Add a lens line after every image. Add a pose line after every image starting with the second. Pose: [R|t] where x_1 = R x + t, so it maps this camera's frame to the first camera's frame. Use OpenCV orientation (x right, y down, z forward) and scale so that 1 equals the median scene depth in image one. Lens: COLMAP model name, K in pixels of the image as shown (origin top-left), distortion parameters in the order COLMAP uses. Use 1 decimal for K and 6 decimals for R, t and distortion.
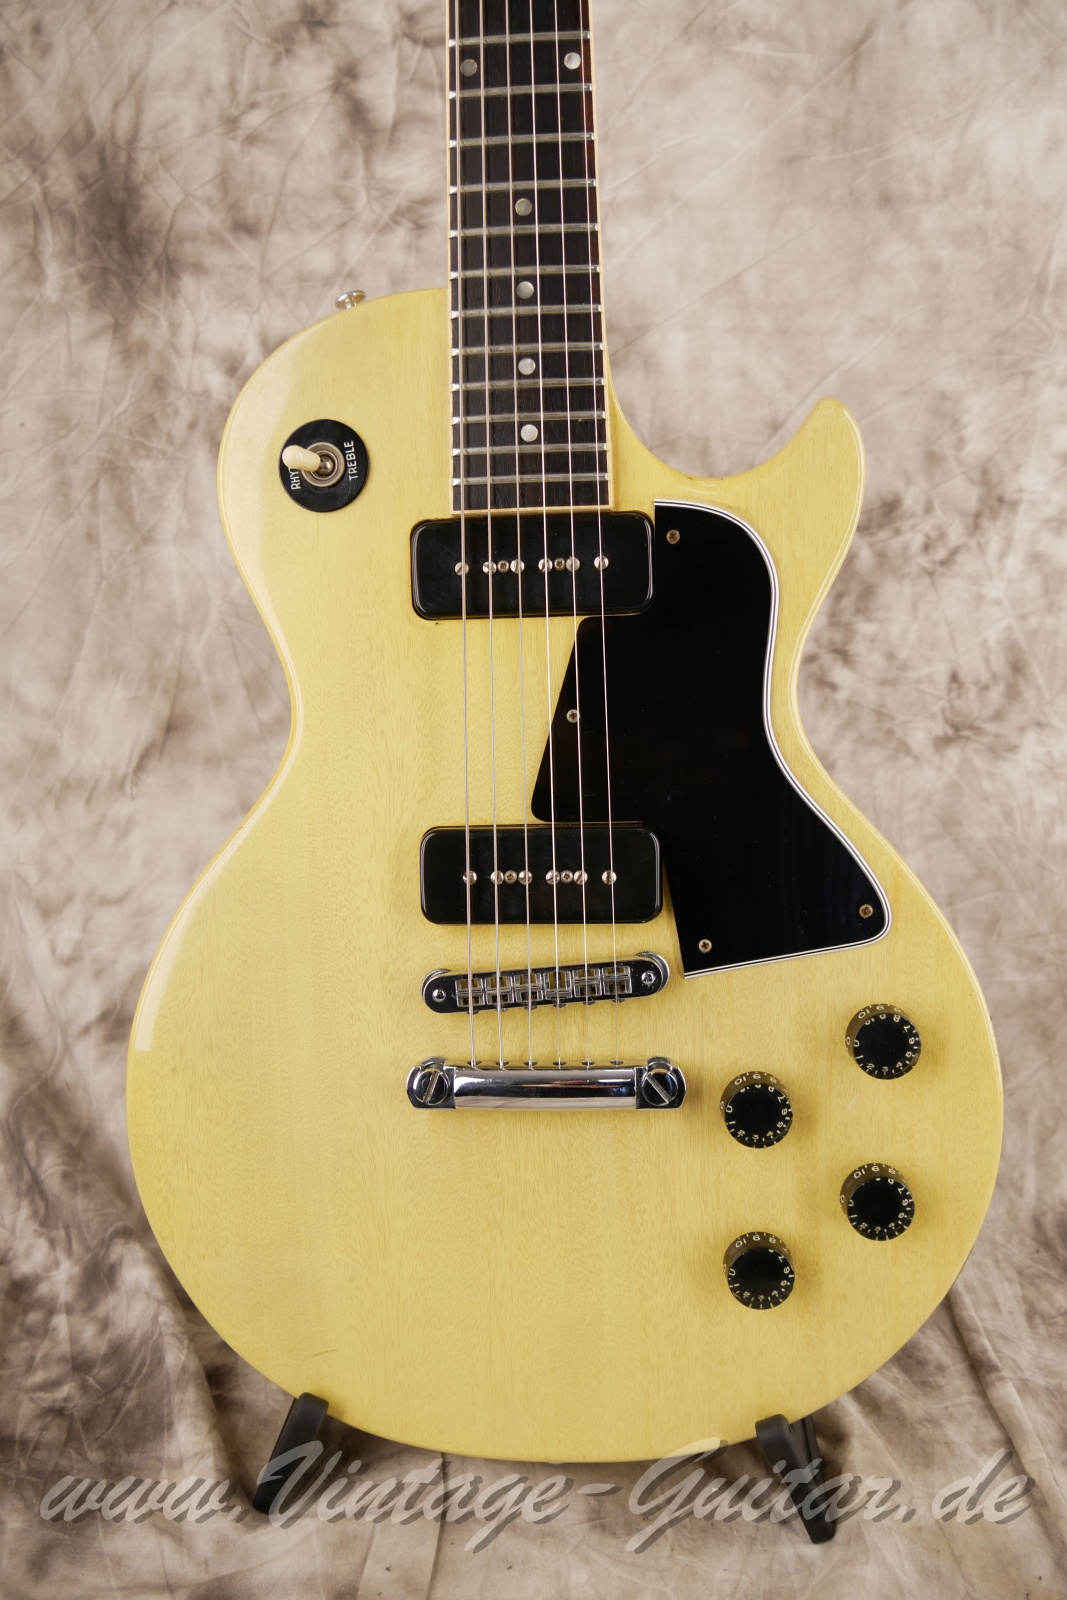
lens RADIAL K [[1338.9, 0, 562.4], [0, 1338.9, 798.2], [0, 0, 1]] dist [-0.070353, 0.017894]
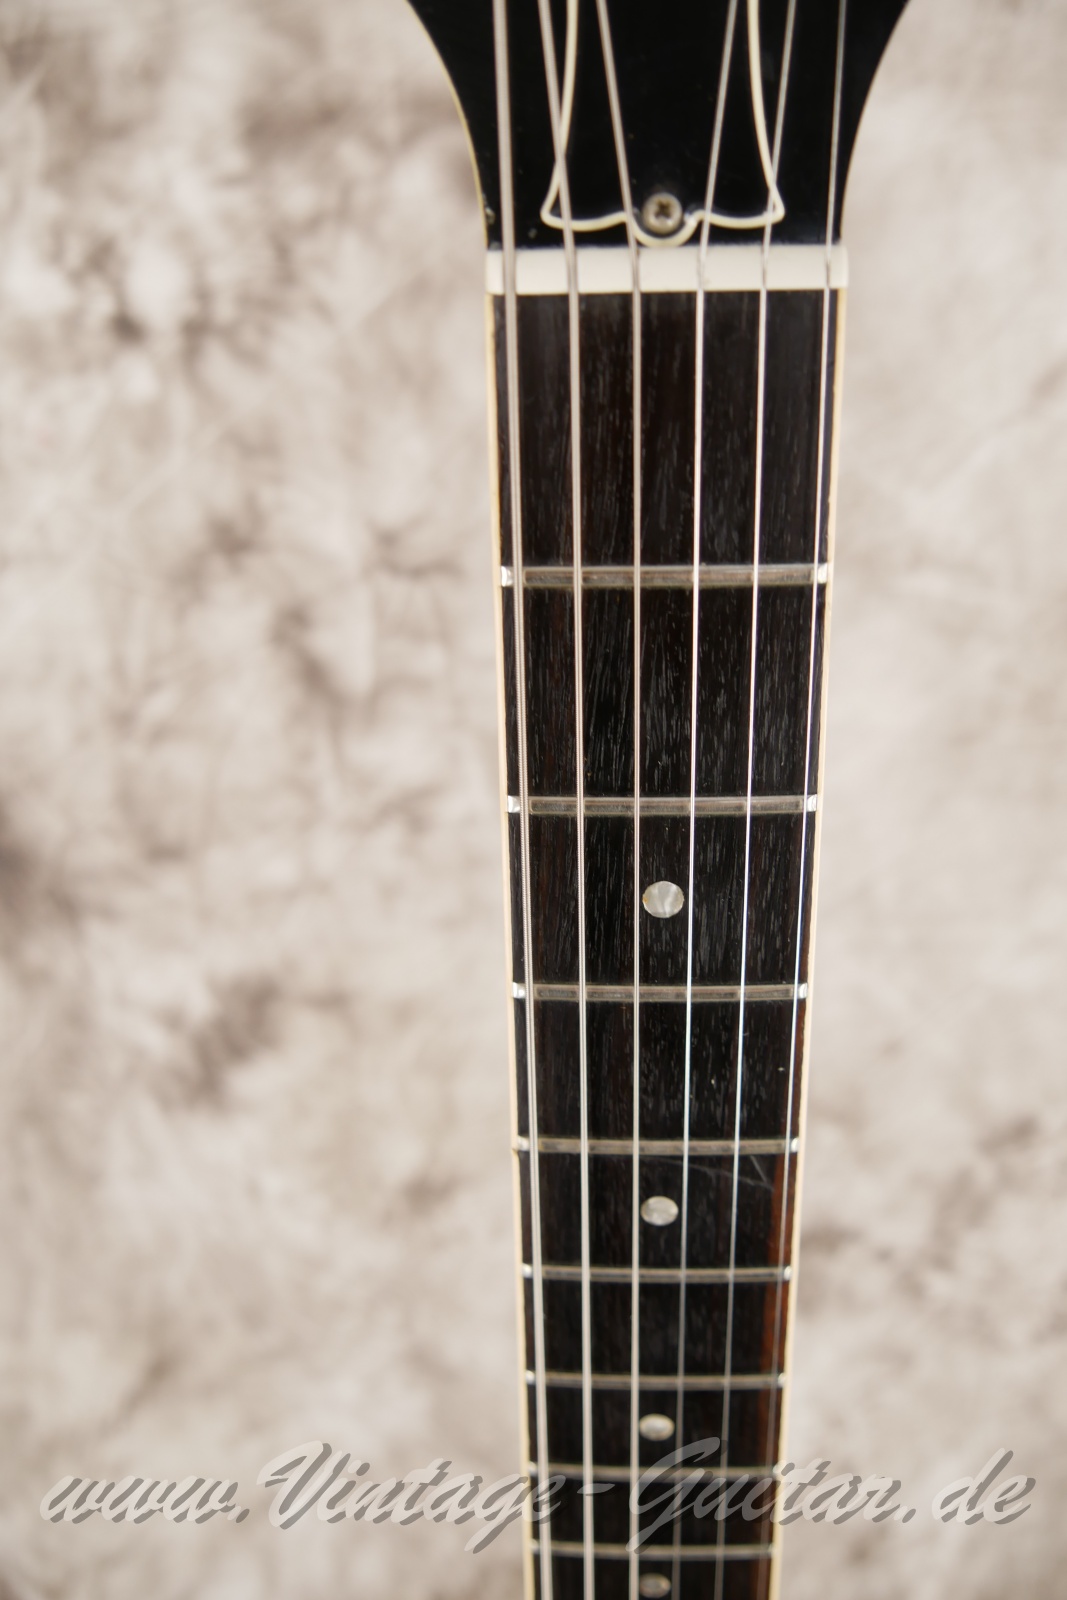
lens RADIAL K [[1338.9, 0, 537.6], [0, 1338.9, 815.6], [0, 0, 1]] dist [-0.070353, 0.017894]
pose [[0.999475, -0.020367, 0.025196, -0.062993], [0.008632, 0.916987, 0.398824, -0.718654], [-0.031227, -0.398397, 0.916681, 0.358869]]
